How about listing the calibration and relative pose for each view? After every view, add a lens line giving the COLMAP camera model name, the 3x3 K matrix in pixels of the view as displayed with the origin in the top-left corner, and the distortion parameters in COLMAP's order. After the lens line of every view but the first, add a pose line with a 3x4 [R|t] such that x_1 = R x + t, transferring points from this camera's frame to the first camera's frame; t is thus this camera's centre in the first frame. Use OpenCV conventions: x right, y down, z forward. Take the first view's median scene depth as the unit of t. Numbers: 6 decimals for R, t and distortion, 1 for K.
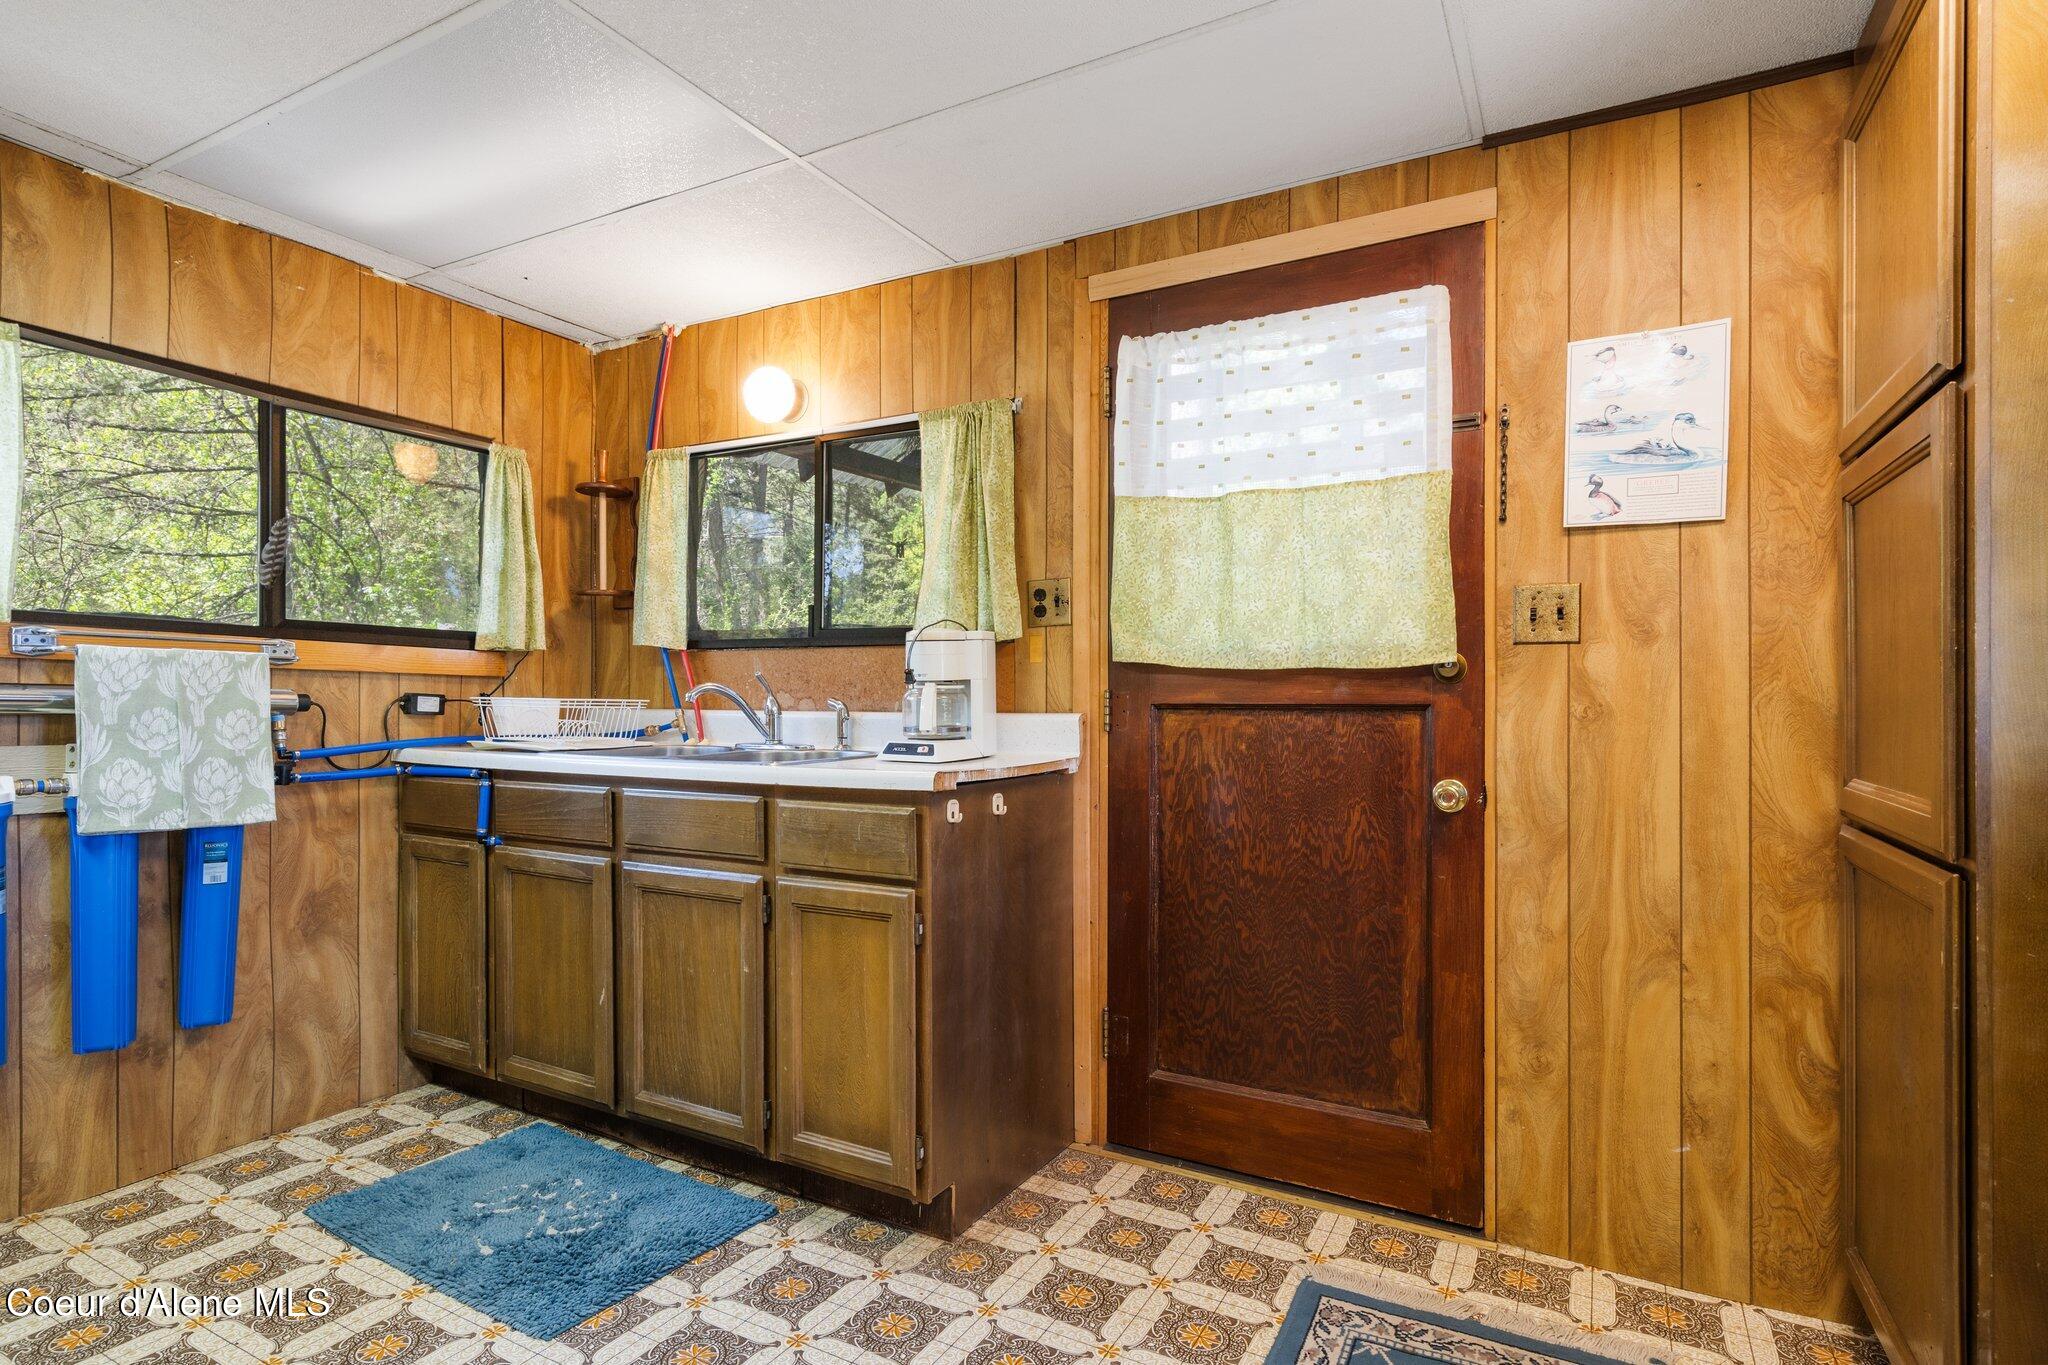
lens RADIAL K [[1025.2, 0, 1029.2], [0, 1025.2, 700.2], [0, 0, 1]] dist [-0.013286, 0.004031]
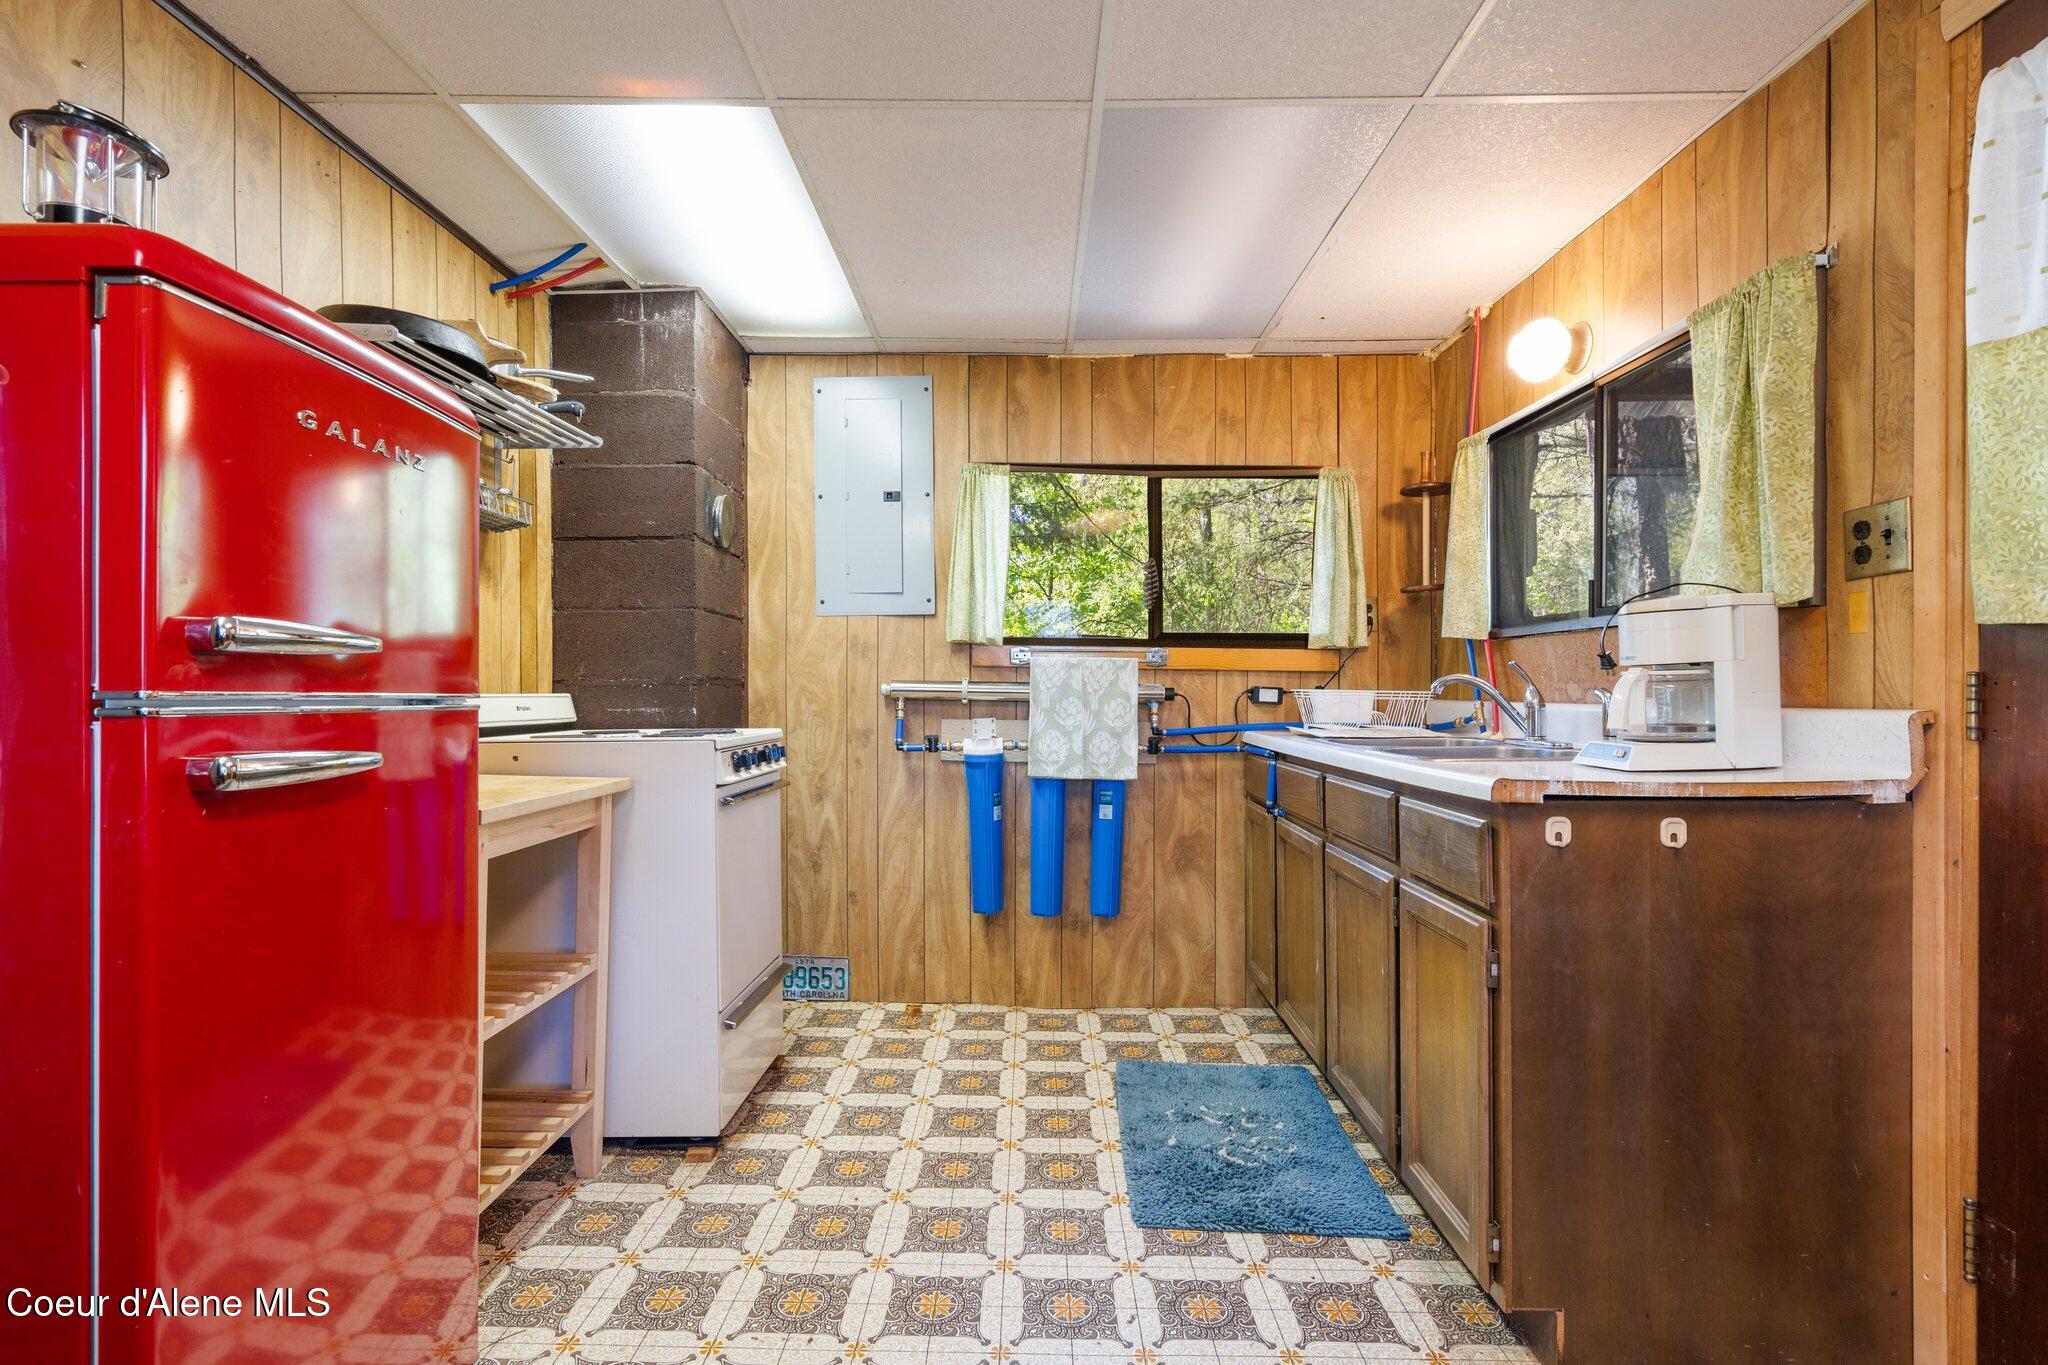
lens RADIAL K [[935.9, 0, 1025.4], [0, 935.9, 693.9], [0, 0, 1]] dist [-0.008693, 0.002446]
pose [[0.471960, -0.000869, -0.881619, 0.289772], [0.000445, 1.000000, -0.000747, 0.003174], [0.881620, -0.000040, 0.471961, 0.247196]]
